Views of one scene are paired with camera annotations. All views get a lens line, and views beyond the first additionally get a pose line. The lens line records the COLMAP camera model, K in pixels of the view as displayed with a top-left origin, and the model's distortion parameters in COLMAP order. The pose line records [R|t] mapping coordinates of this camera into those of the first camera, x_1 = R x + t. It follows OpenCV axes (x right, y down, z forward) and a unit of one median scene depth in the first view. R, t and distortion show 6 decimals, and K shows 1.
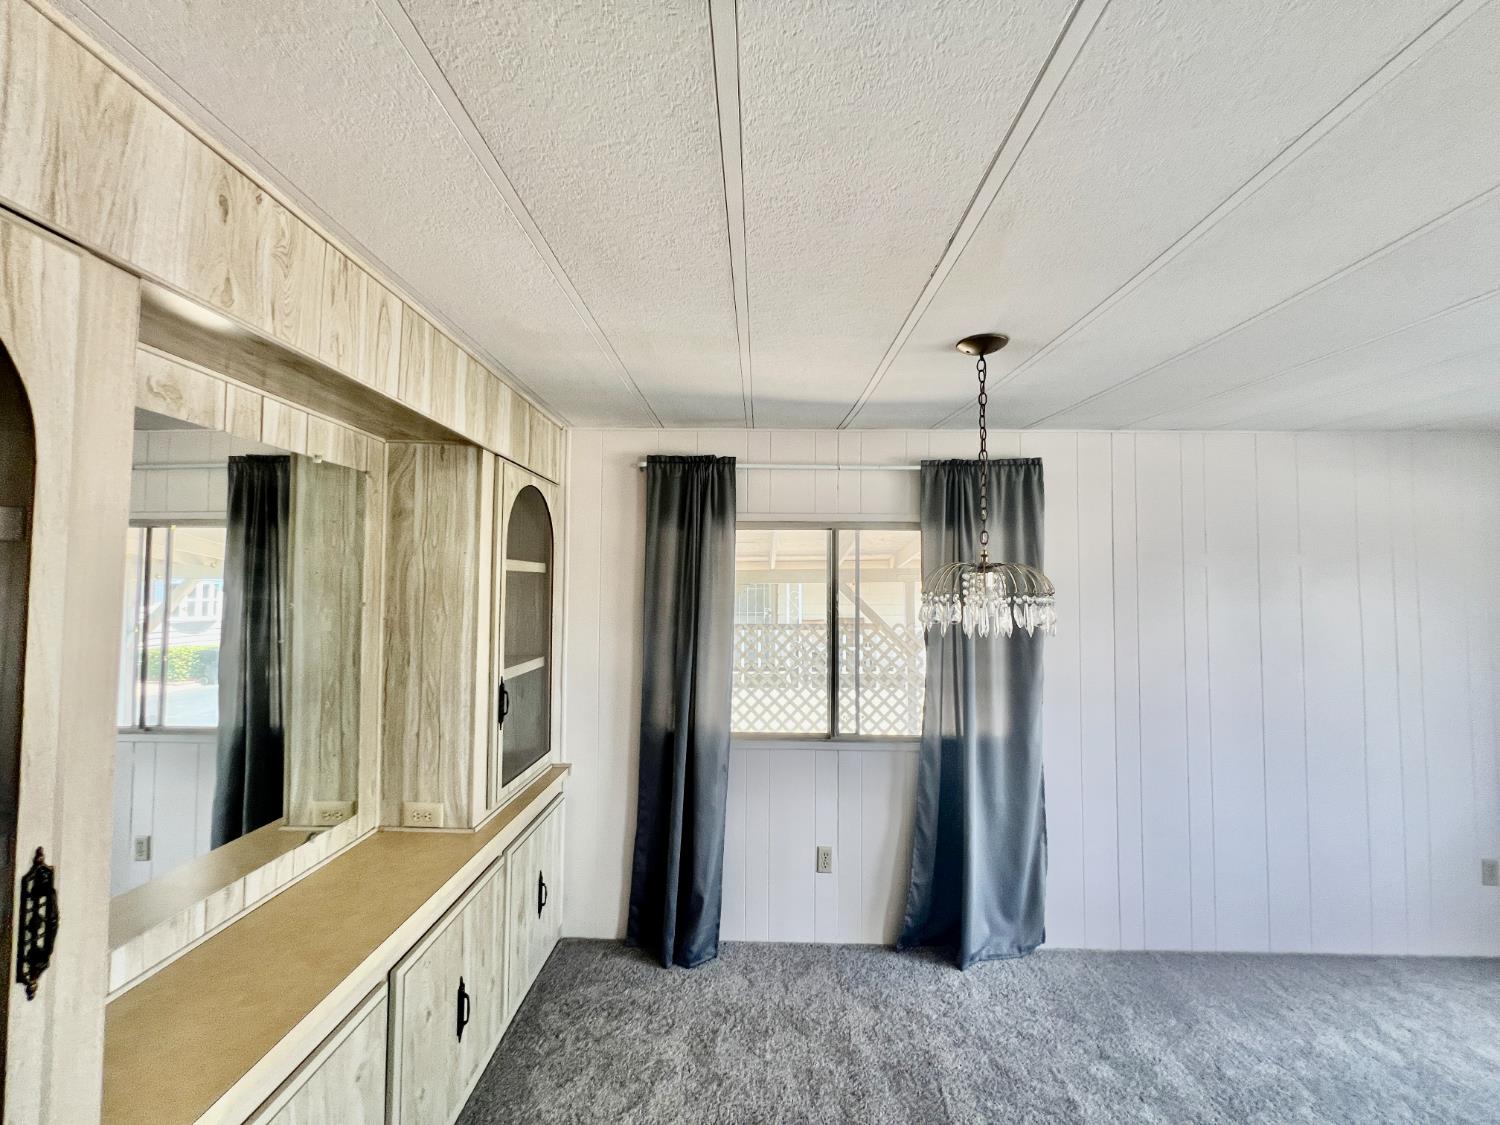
lens RADIAL K [[597.4, 0, 746.4], [0, 597.4, 562.7], [0, 0, 1]] dist [0.001347, 0.000280]
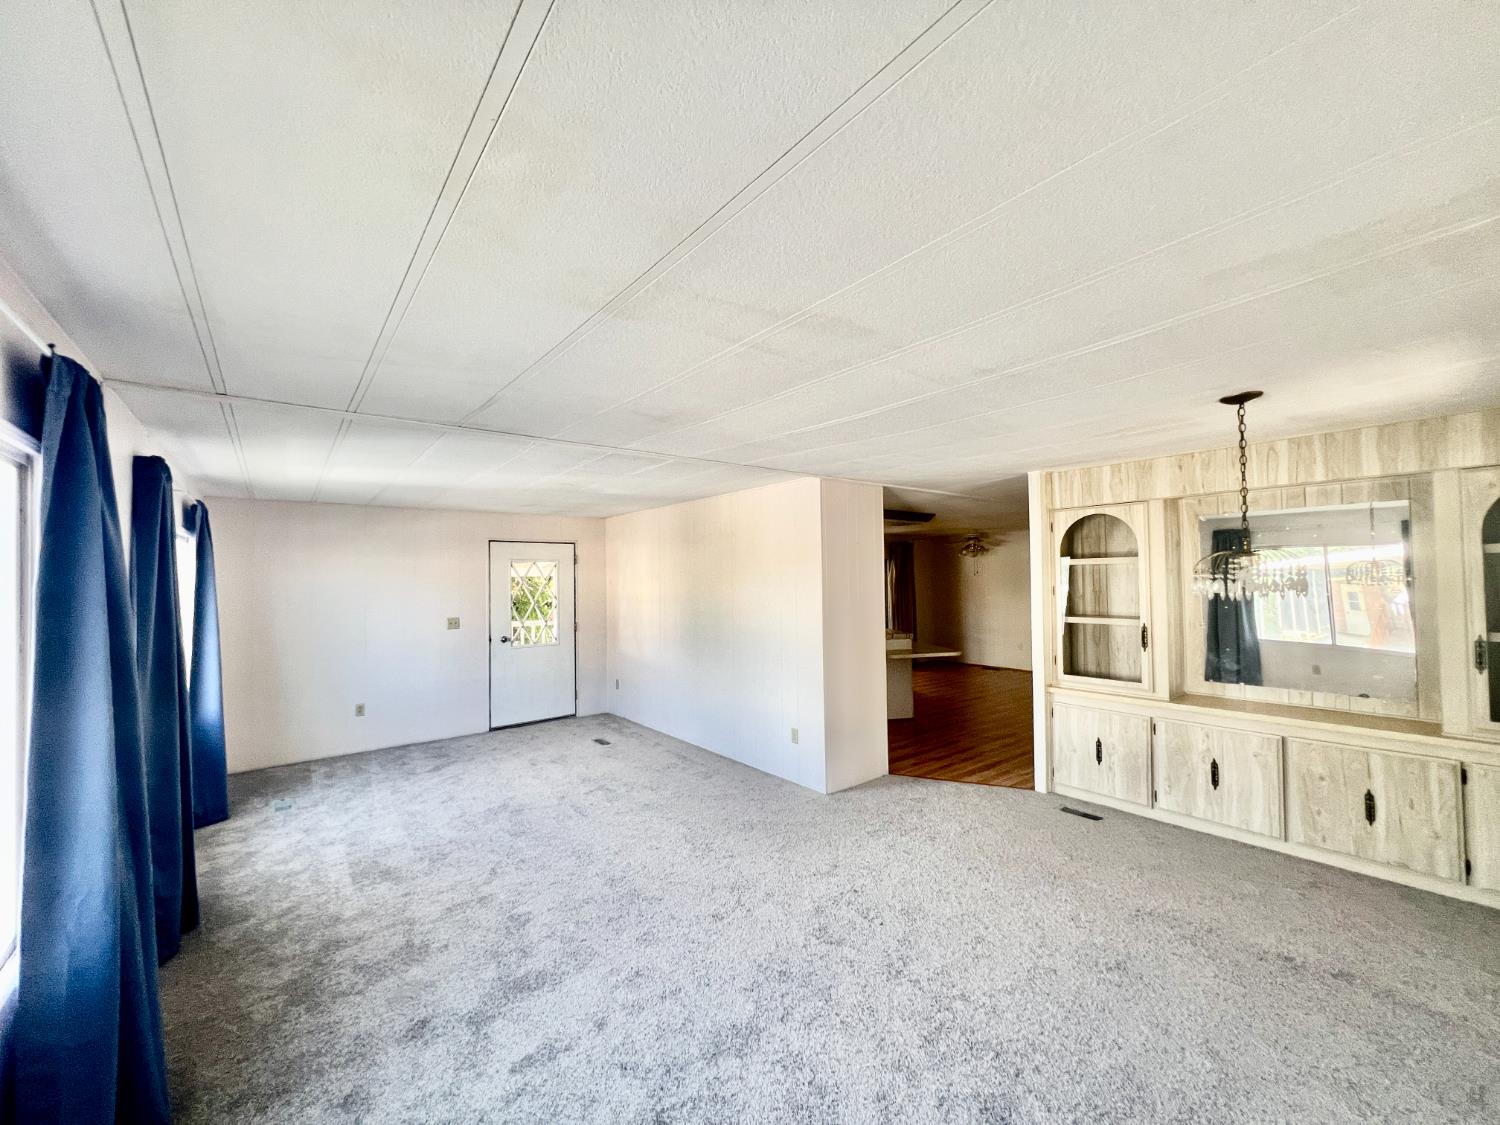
lens RADIAL K [[597.4, 0, 746.4], [0, 597.4, 562.7], [0, 0, 1]] dist [0.001347, 0.000280]
pose [[-0.767603, -0.003602, -0.640916, 1.385407], [0.039318, 0.997836, -0.052697, 0.034499], [0.639719, -0.065650, -0.765800, 0.979043]]
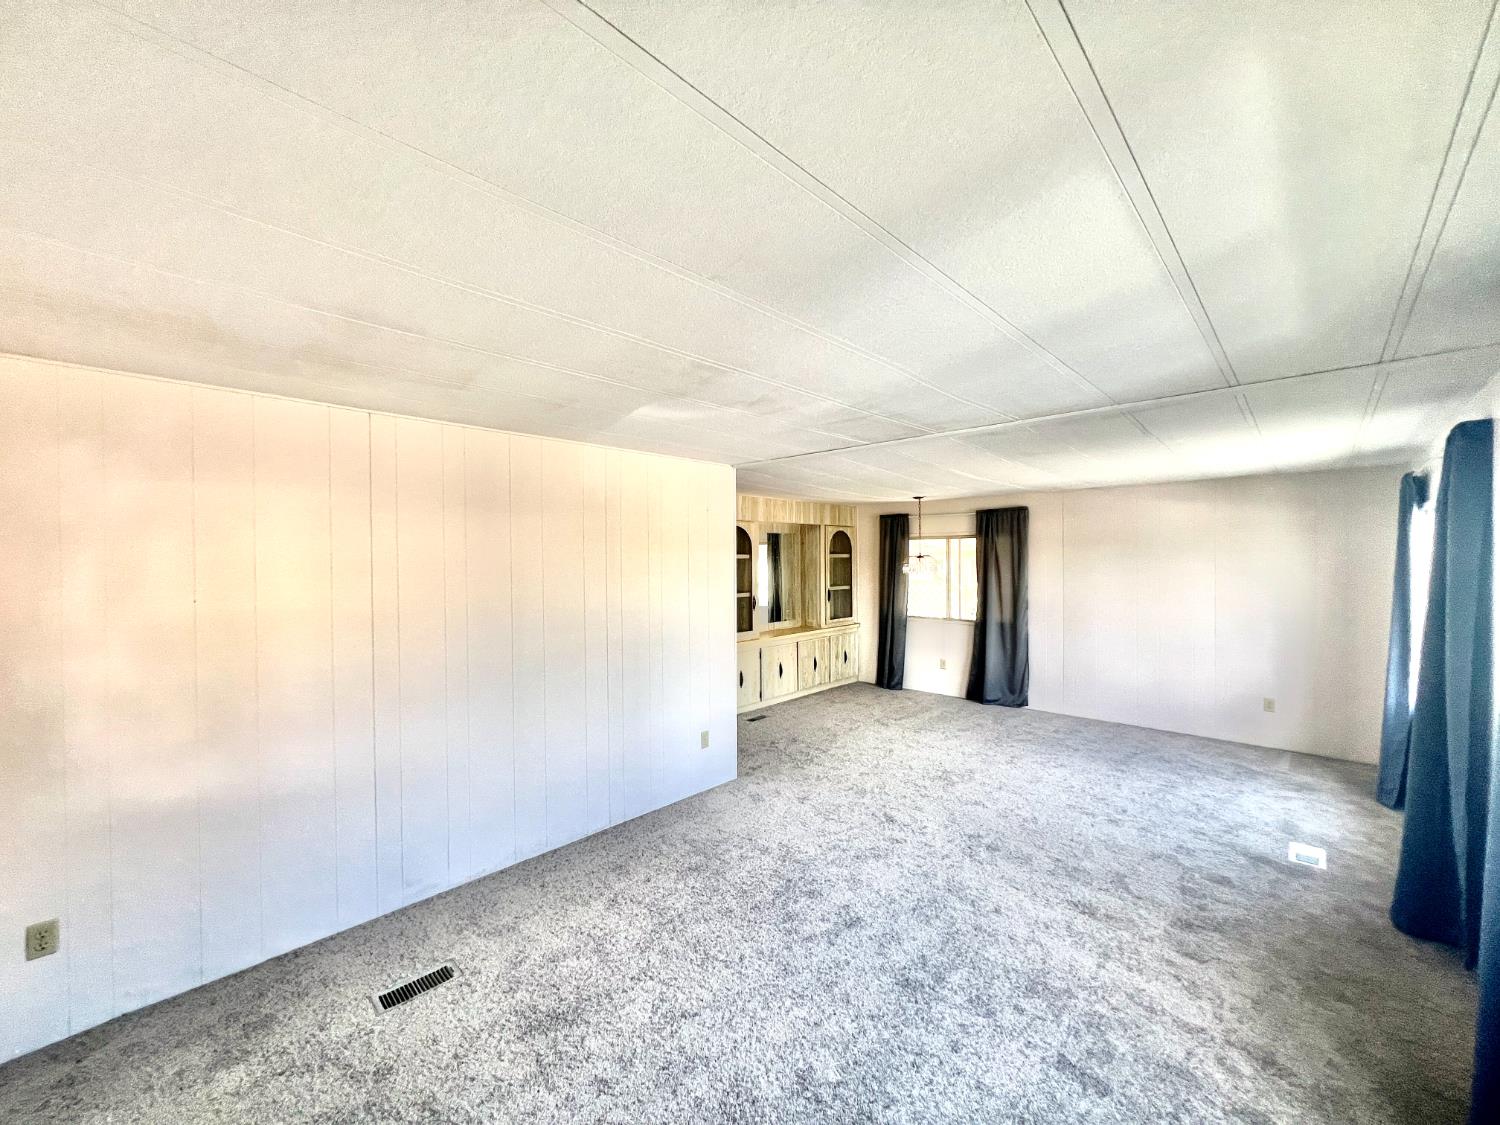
lens RADIAL K [[597.4, 0, 746.4], [0, 597.4, 562.7], [0, 0, 1]] dist [0.001347, 0.000280]
pose [[0.738394, -0.009213, -0.674306, 1.318073], [0.041245, 0.998652, 0.031521, -0.074266], [0.673107, -0.051086, 0.737779, -1.570830]]
